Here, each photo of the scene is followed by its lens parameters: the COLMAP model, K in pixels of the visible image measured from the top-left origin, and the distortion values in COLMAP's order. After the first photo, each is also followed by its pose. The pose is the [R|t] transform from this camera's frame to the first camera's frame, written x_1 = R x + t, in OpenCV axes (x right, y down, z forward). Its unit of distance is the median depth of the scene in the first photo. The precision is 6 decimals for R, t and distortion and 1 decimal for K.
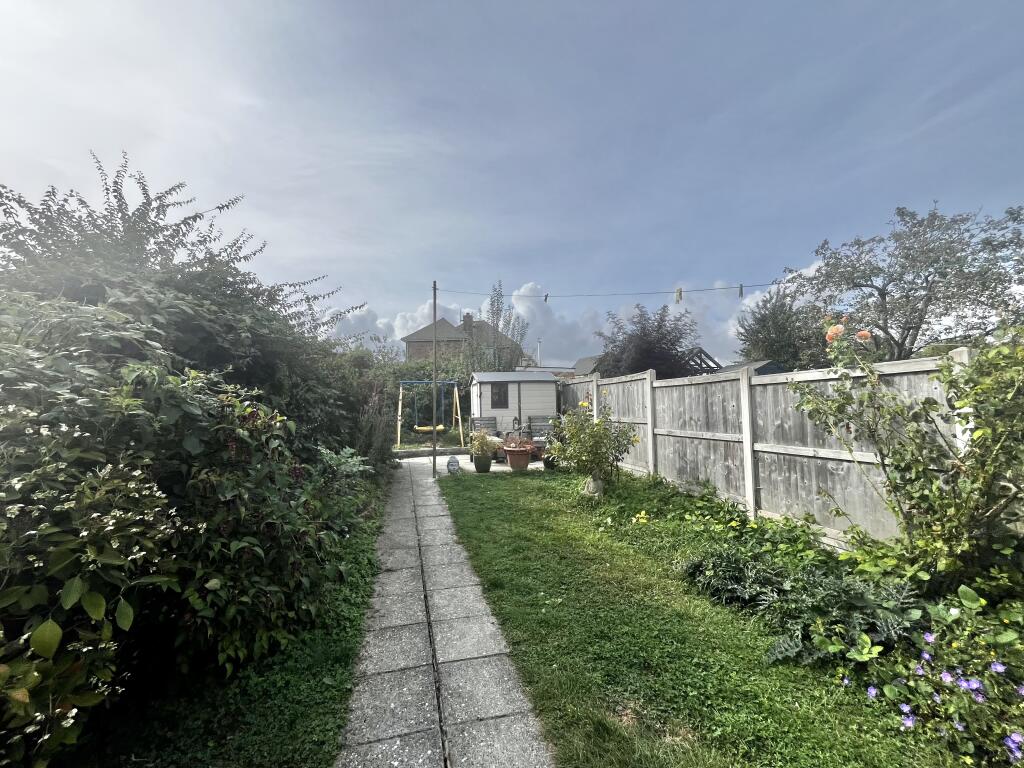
lens RADIAL K [[416.4, 0, 513.4], [0, 416.4, 378.7], [0, 0, 1]] dist [-0.003083, 0.000569]
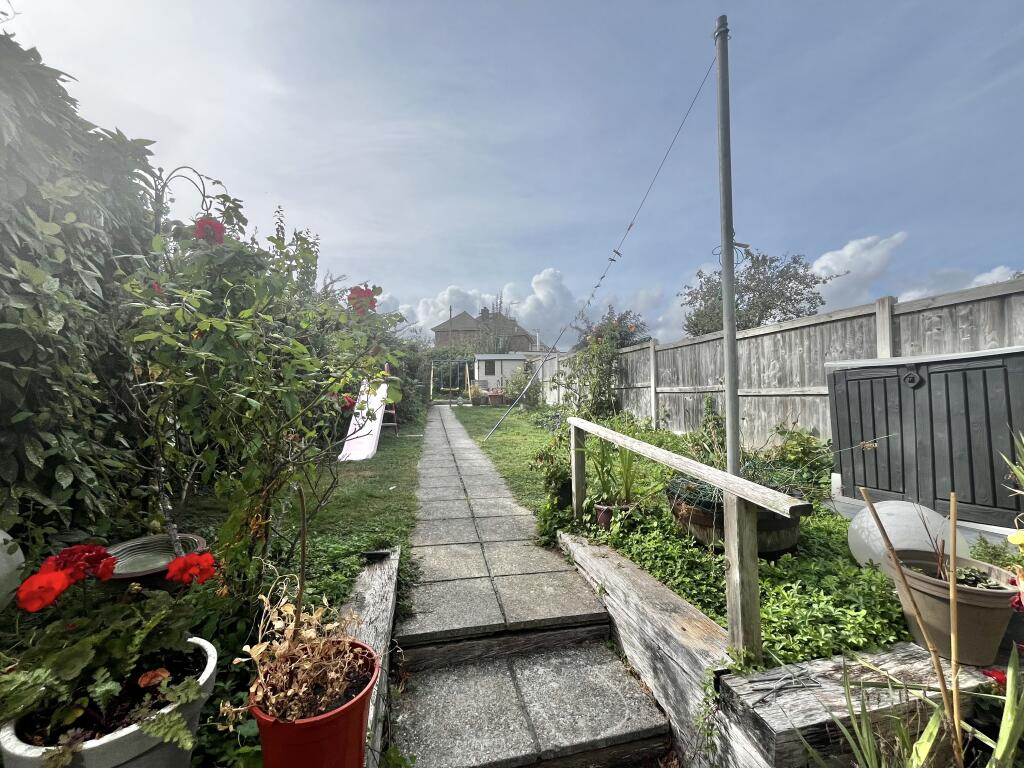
lens RADIAL K [[416.4, 0, 507.4], [0, 416.4, 387.7], [0, 0, 1]] dist [-0.003083, 0.000569]
pose [[0.997995, 0.013359, -0.061874, 0.109675], [-0.009862, 0.998355, 0.056483, 0.017836], [0.062526, -0.055760, 0.996484, -0.541267]]
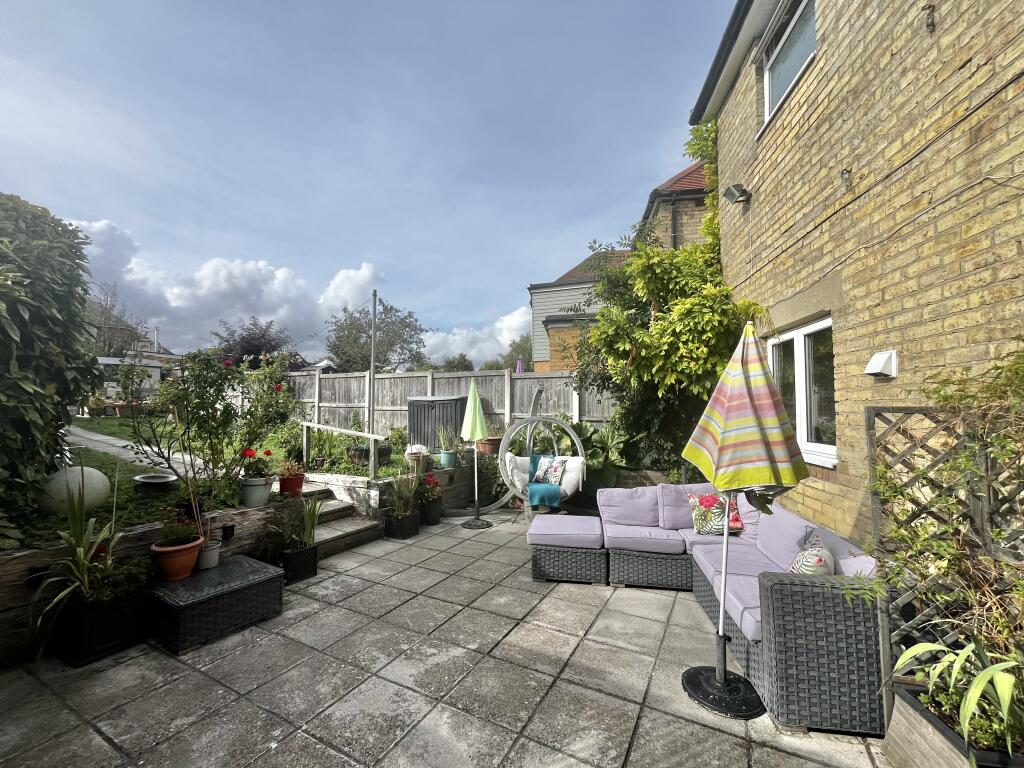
lens RADIAL K [[416.4, 0, 507.7], [0, 416.4, 382.9], [0, 0, 1]] dist [-0.003083, 0.000569]
pose [[0.718552, 0.065985, 0.692336, -0.033450], [-0.076326, 0.996958, -0.015802, -0.009012], [-0.691272, -0.041489, 0.721402, -0.823910]]
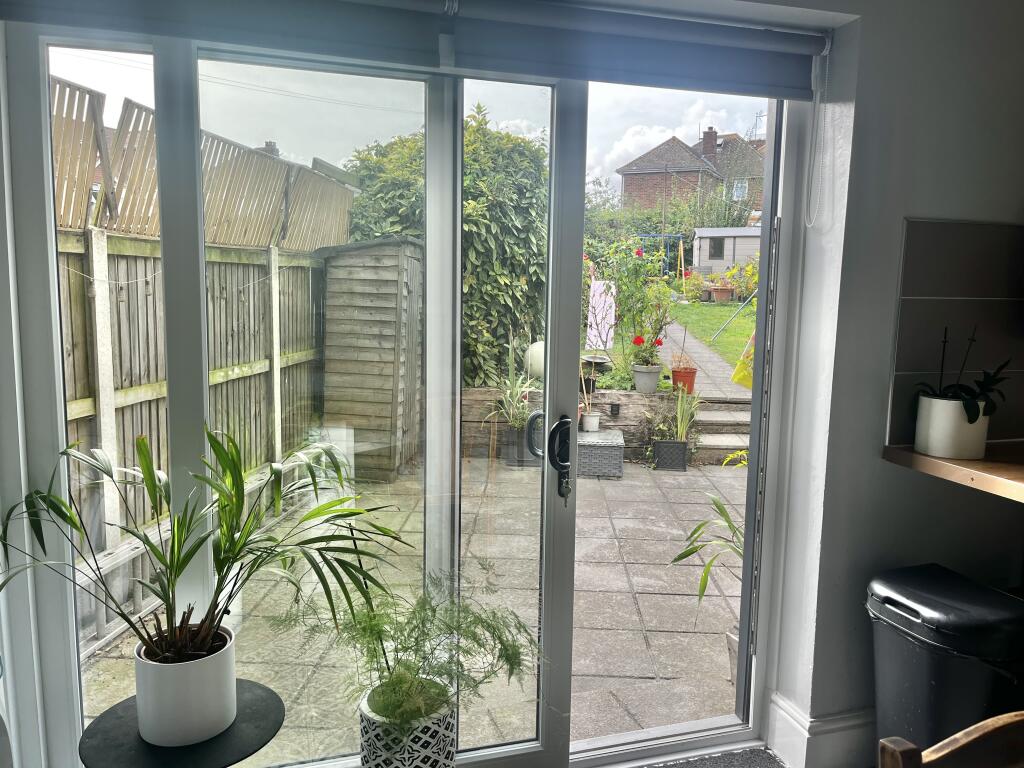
lens RADIAL K [[810.8, 0, 518.2], [0, 810.8, 382.5], [0, 0, 1]] dist [0.062490, -0.077234]
pose [[0.943678, 0.074793, -0.322299, 0.158454], [-0.008060, 0.979022, 0.203594, -0.041250], [0.330766, -0.189529, 0.924485, -1.076885]]
